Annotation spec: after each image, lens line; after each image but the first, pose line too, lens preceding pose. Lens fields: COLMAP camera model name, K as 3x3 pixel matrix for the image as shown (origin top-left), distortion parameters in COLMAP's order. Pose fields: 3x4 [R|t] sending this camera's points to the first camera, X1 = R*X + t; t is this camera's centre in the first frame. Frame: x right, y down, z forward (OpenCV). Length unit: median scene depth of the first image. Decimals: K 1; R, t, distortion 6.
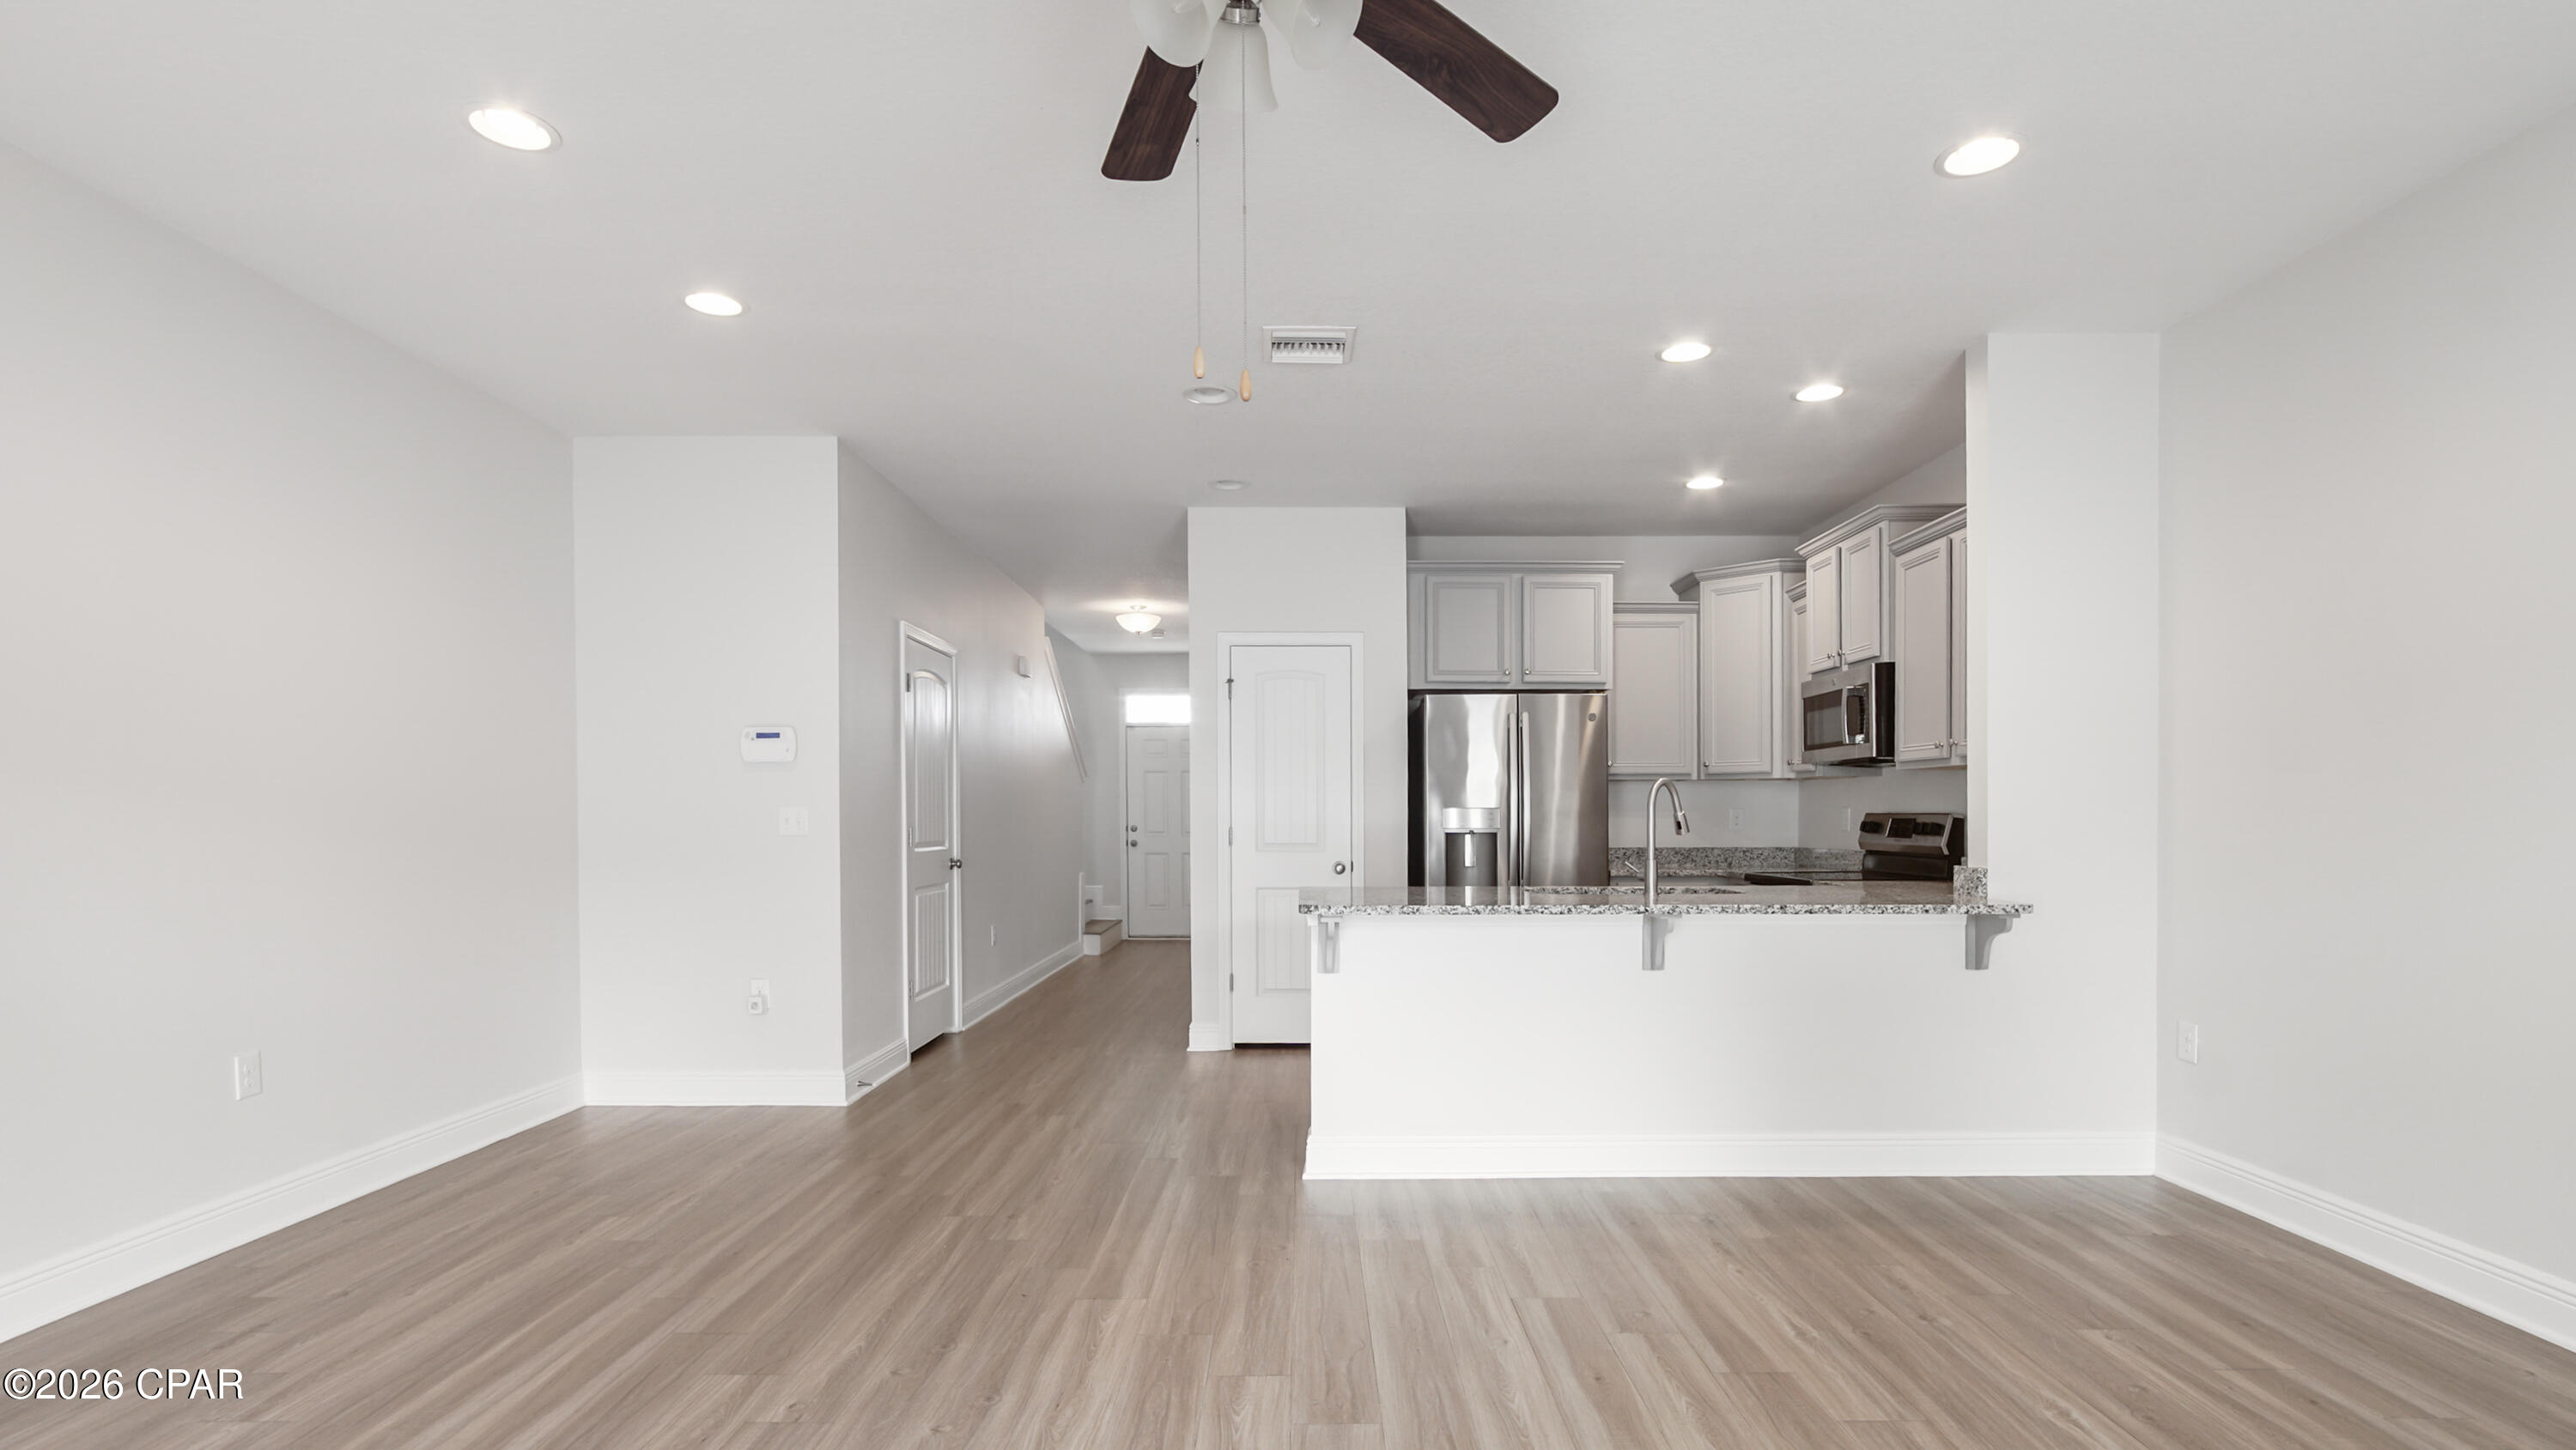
lens RADIAL K [[1214.7, 0, 1287.0], [0, 1214.7, 829.4], [0, 0, 1]] dist [-0.000969, 0.000050]
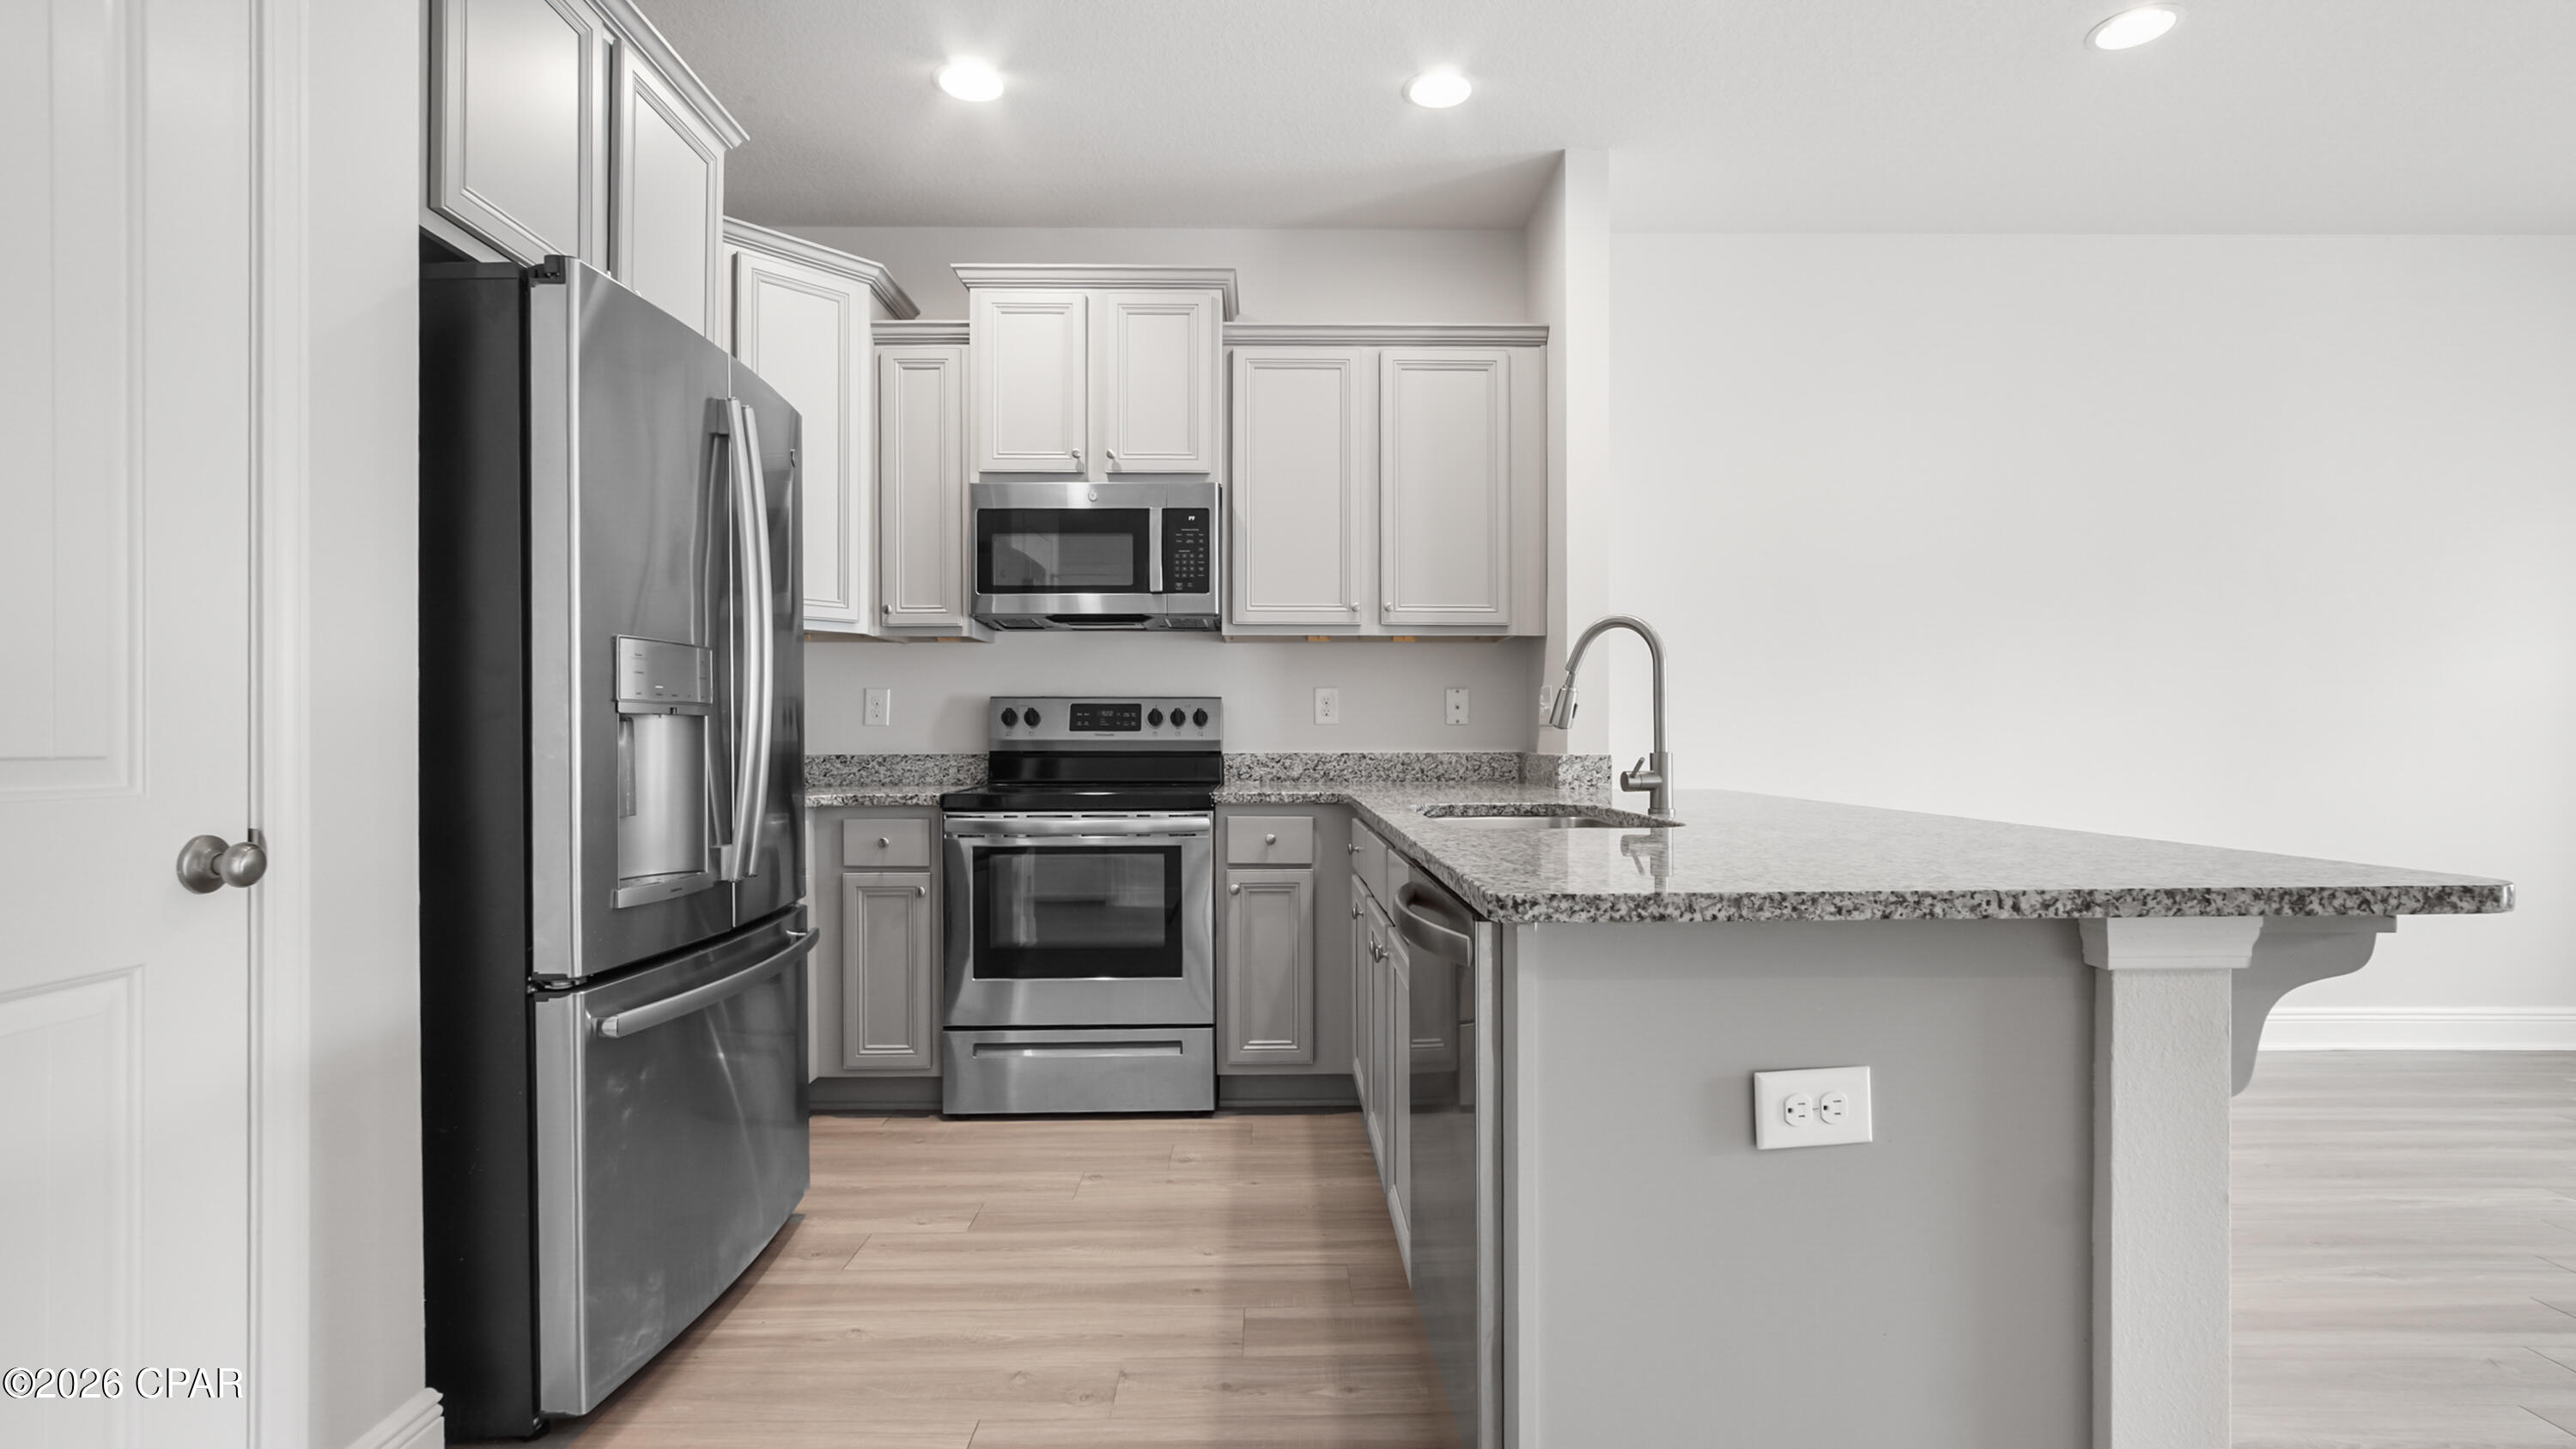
lens RADIAL K [[1199.2, 0, 1280.4], [0, 1199.2, 735.5], [0, 0, 1]] dist [-0.009501, 0.000560]
pose [[-0.021344, 0.002566, 0.999769, -0.221318], [0.011724, 0.999929, -0.002316, 0.013411], [-0.999703, 0.011672, -0.021372, 0.986380]]
